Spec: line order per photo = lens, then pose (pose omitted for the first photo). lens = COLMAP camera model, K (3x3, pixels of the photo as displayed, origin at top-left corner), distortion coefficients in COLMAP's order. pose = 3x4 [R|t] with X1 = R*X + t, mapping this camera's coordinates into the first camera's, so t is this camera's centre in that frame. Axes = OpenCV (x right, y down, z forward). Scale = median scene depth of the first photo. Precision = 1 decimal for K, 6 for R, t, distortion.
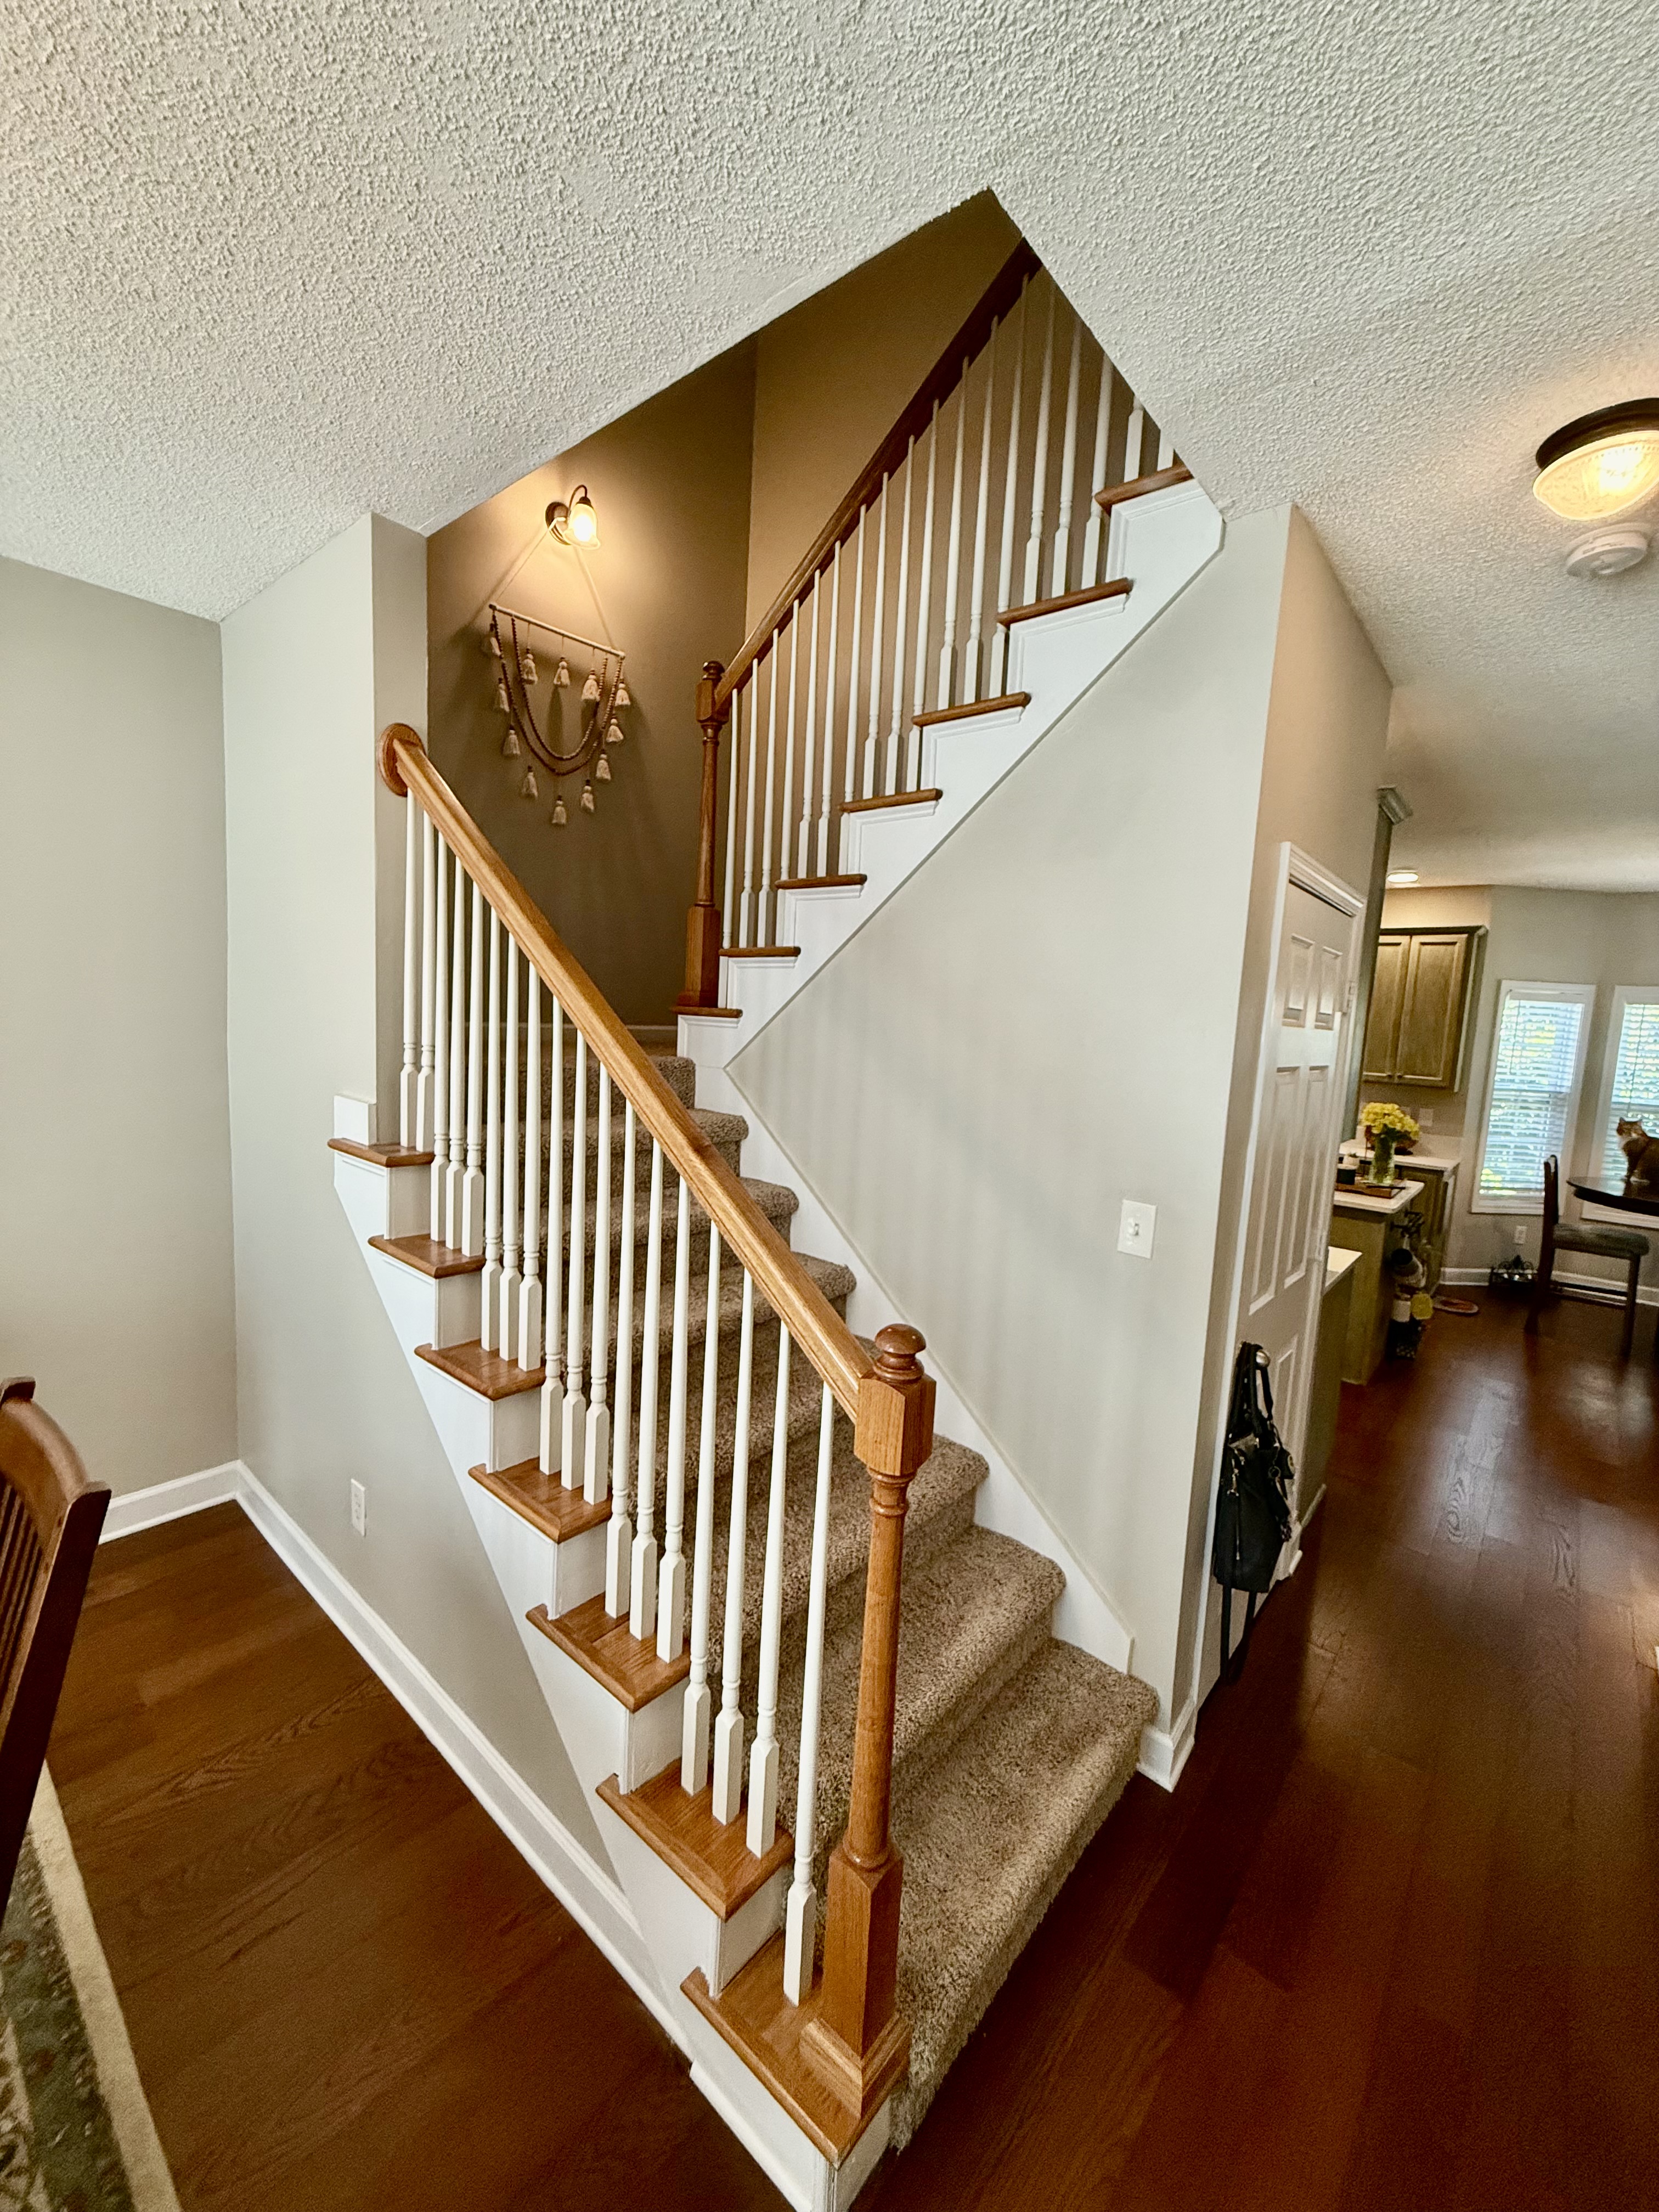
lens RADIAL K [[880.8, 0, 829.6], [0, 880.8, 1103.5], [0, 0, 1]] dist [-0.002802, -0.000018]
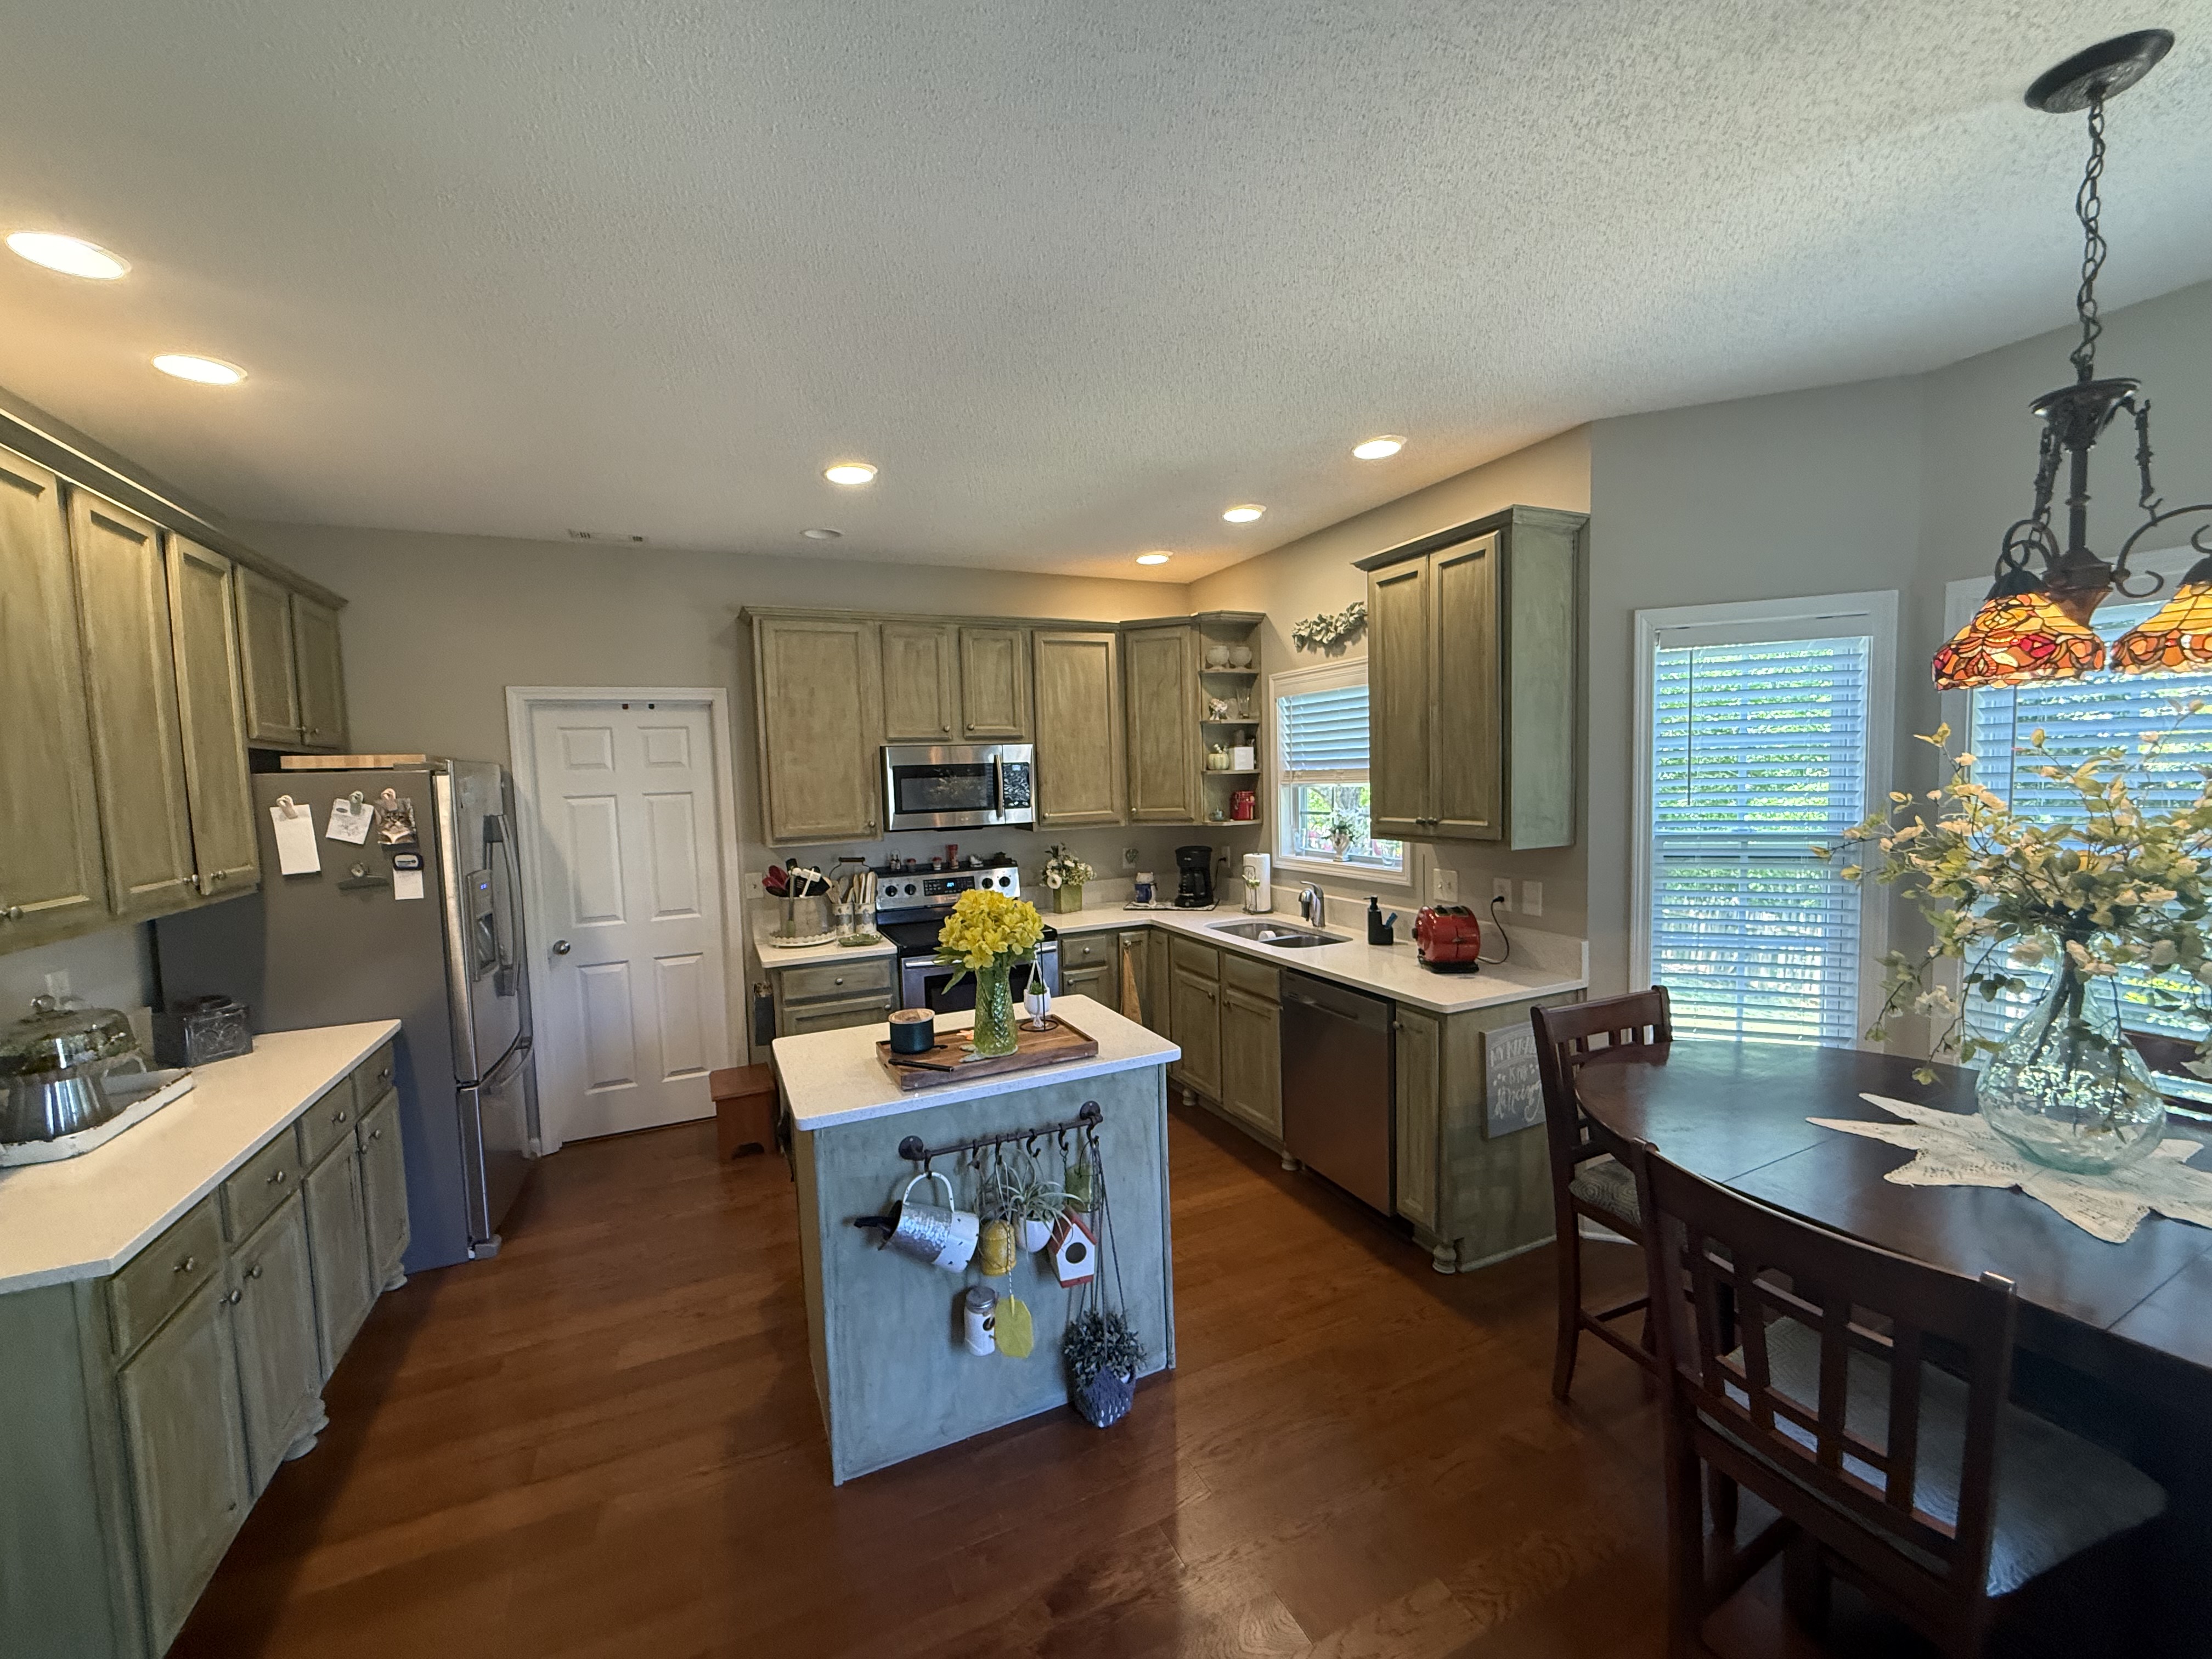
lens RADIAL K [[880.8, 0, 1106.0], [0, 880.8, 833.2], [0, 0, 1]] dist [-0.002802, -0.000018]
pose [[0.909047, -0.049253, -0.413772, 0.693230], [0.034008, 0.998447, -0.044135, -0.007385], [0.415303, 0.026049, 0.909310, 0.443702]]
